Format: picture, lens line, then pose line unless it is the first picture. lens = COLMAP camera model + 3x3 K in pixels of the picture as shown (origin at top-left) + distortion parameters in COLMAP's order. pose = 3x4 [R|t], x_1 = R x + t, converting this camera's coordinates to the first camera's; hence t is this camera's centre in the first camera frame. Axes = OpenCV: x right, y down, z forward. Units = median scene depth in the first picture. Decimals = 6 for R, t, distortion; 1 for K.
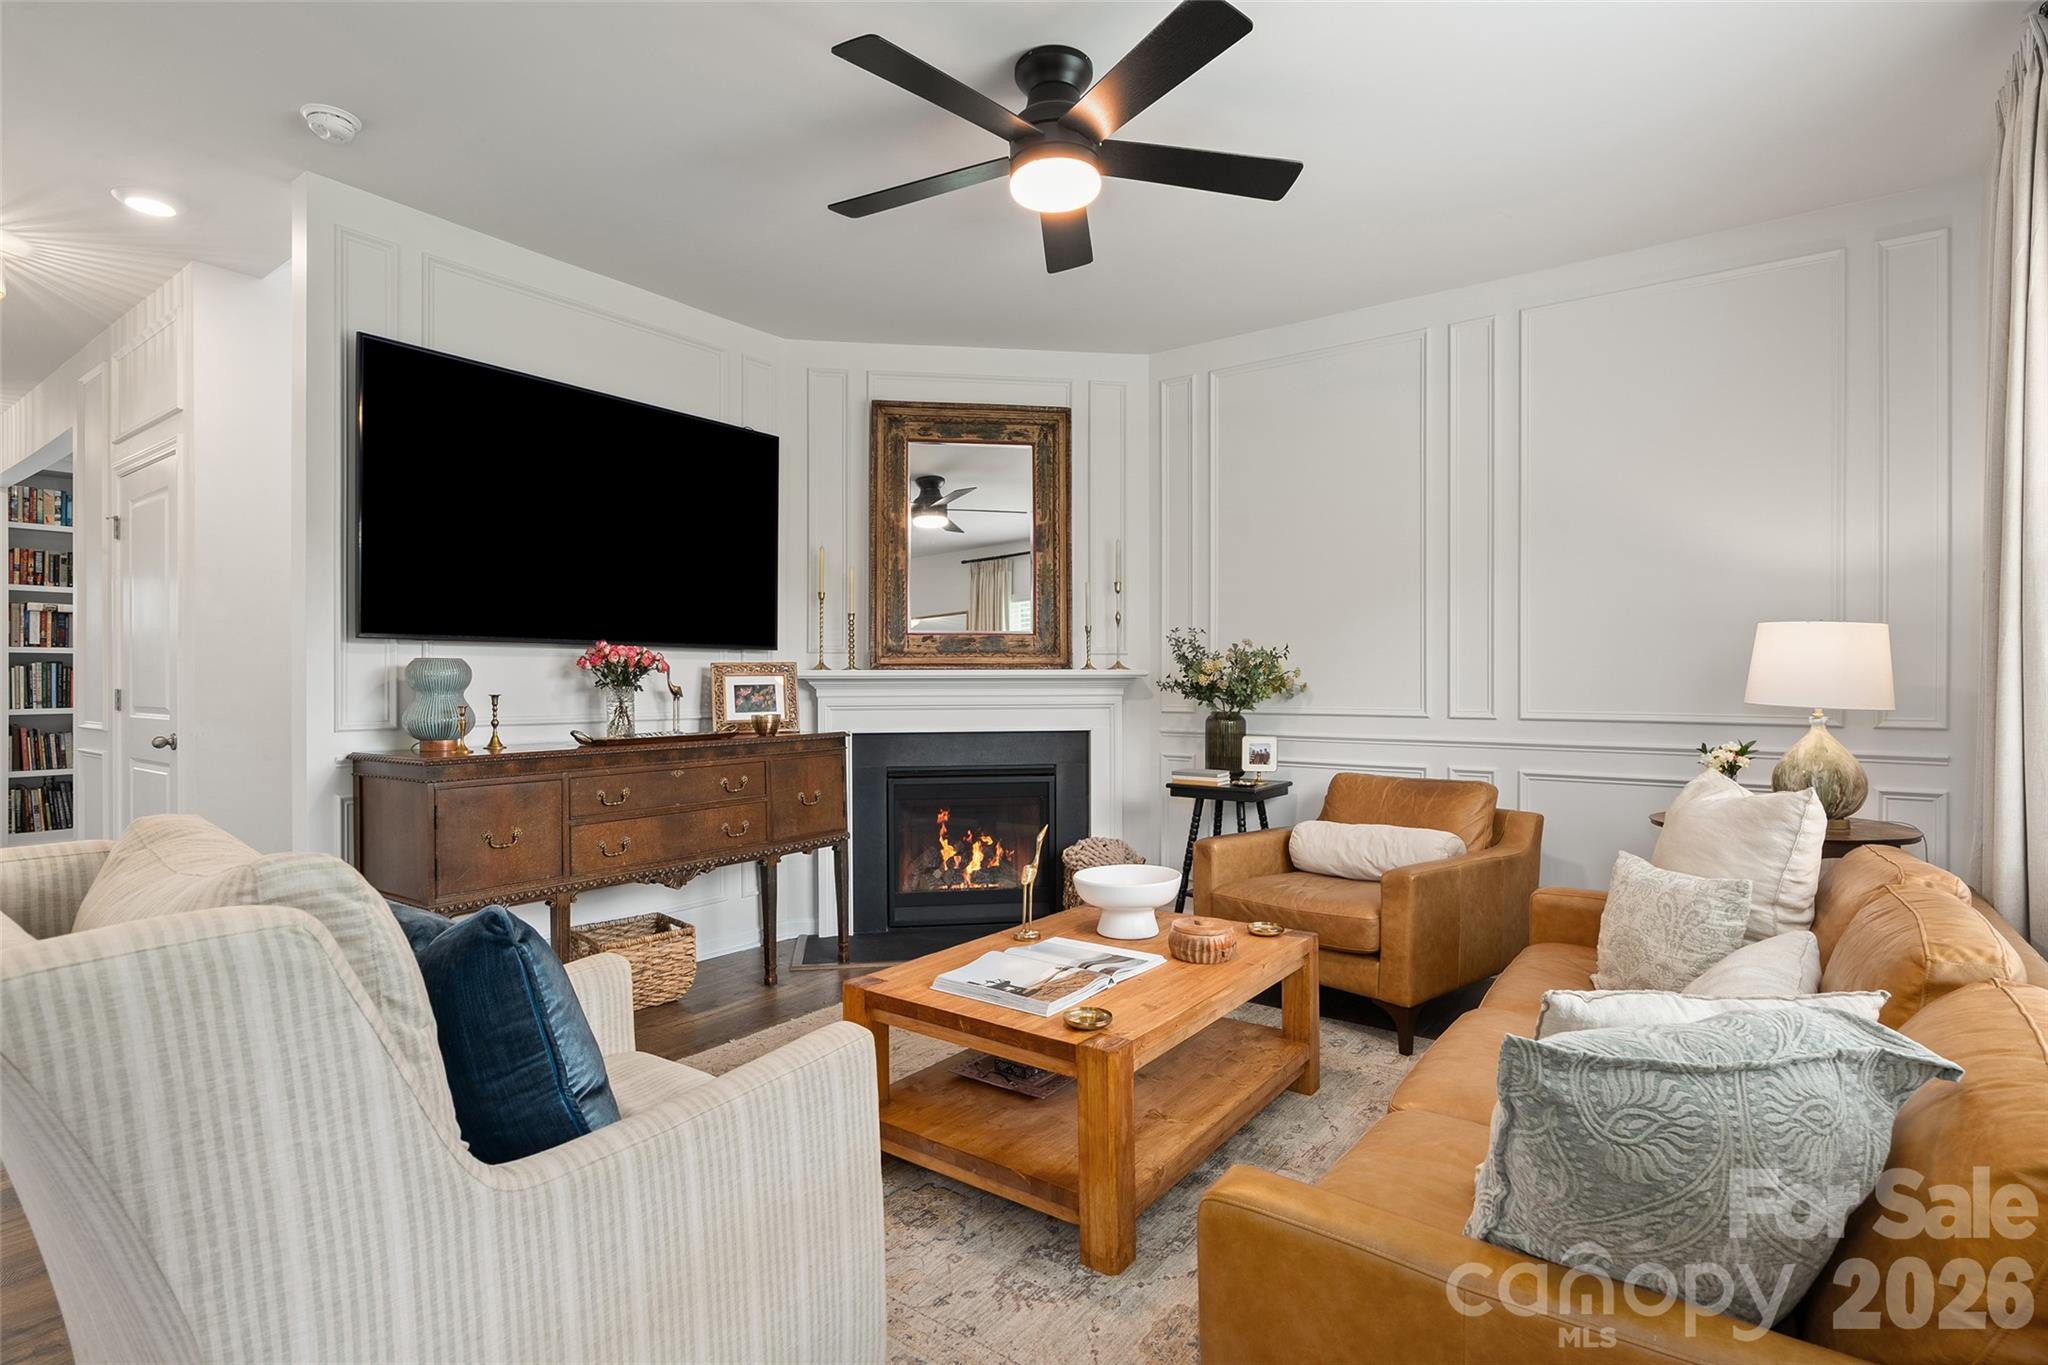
lens RADIAL K [[993.6, 0, 1019.1], [0, 993.6, 684.6], [0, 0, 1]] dist [-0.013062, 0.000134]
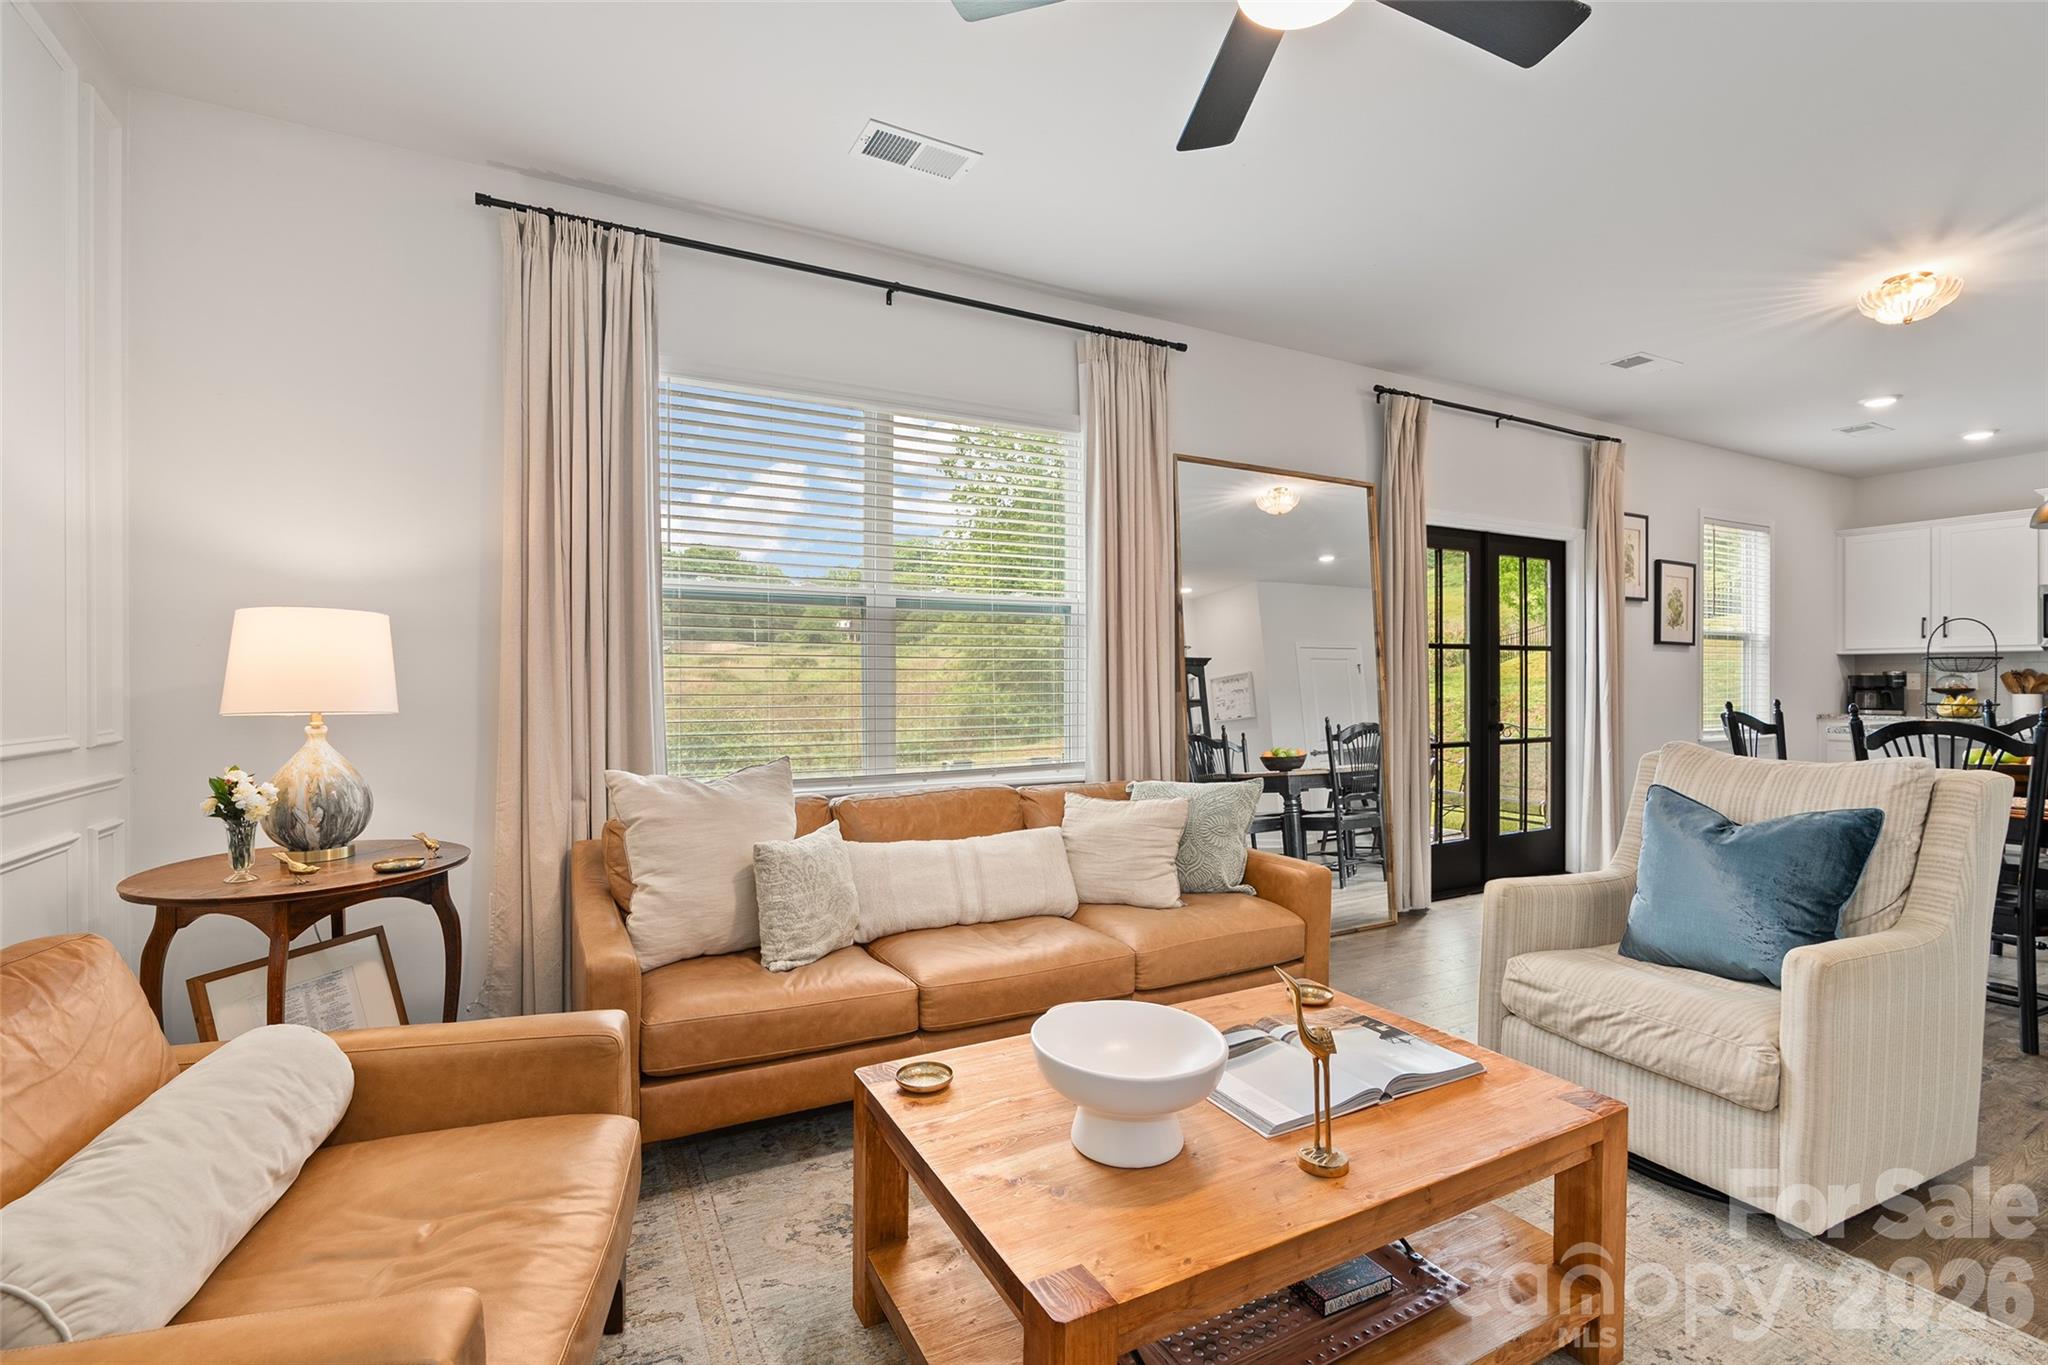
lens RADIAL K [[918.0, 0, 1015.9], [0, 918.0, 684.4], [0, 0, 1]] dist [-0.007193, 0.000405]
pose [[-0.900488, -0.002602, 0.434874, -0.037076], [0.002088, 0.999945, 0.010306, -0.006330], [-0.434877, 0.010188, -0.900432, 0.991433]]
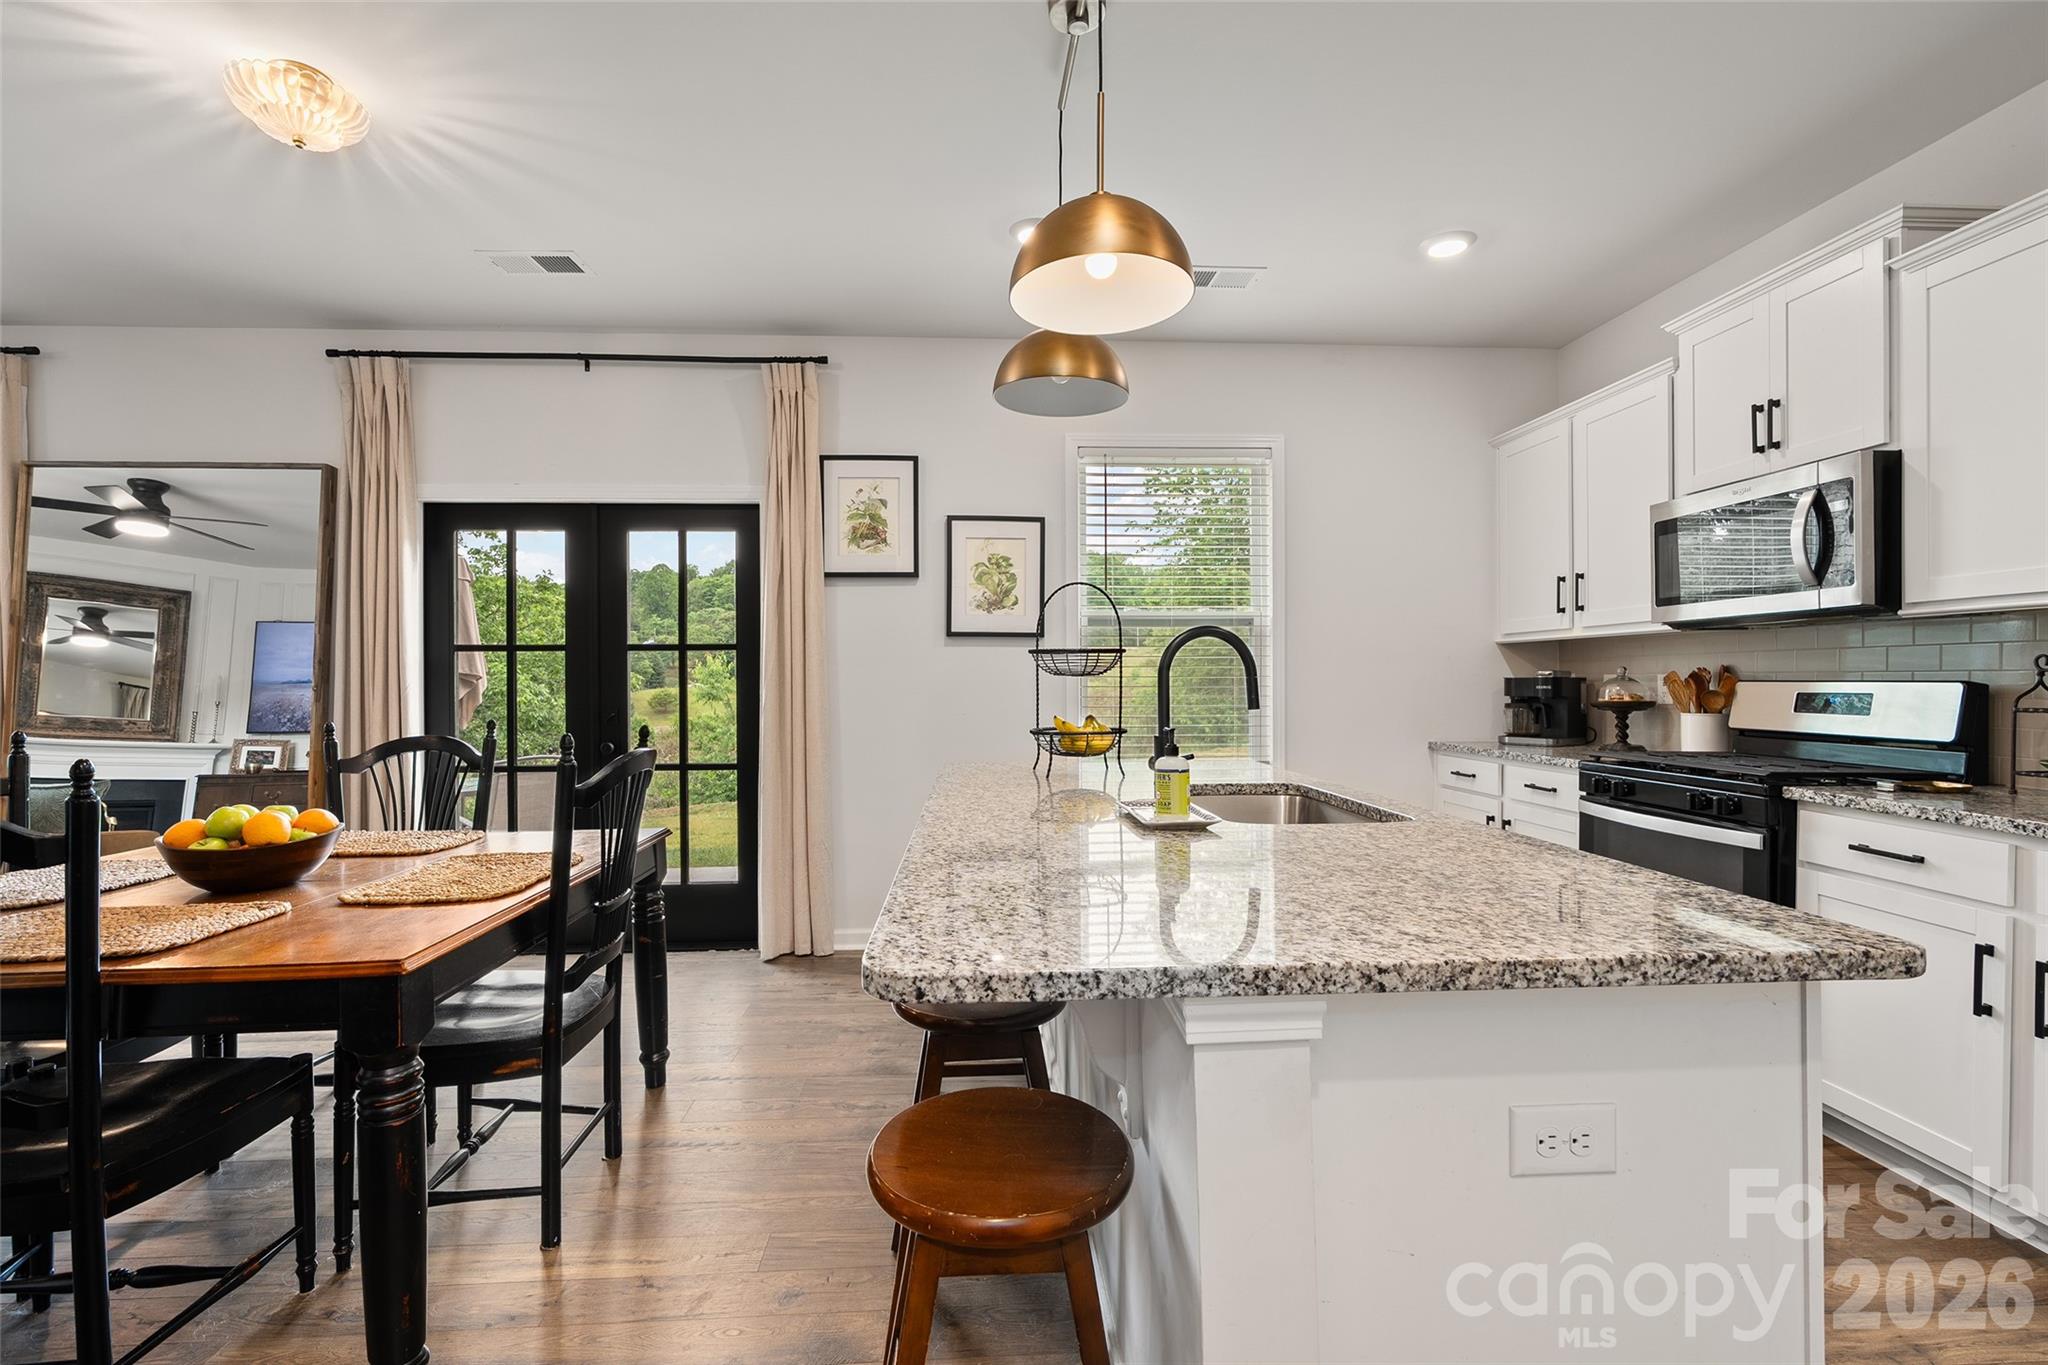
lens RADIAL K [[922.1, 0, 1016.5], [0, 922.1, 680.3], [0, 0, 1]] dist [-0.003395, 0.001013]
pose [[-0.634345, 0.001199, 0.773049, -1.093617], [0.008109, 0.999954, 0.005103, -0.008826], [-0.773007, 0.009506, -0.634326, -0.089421]]
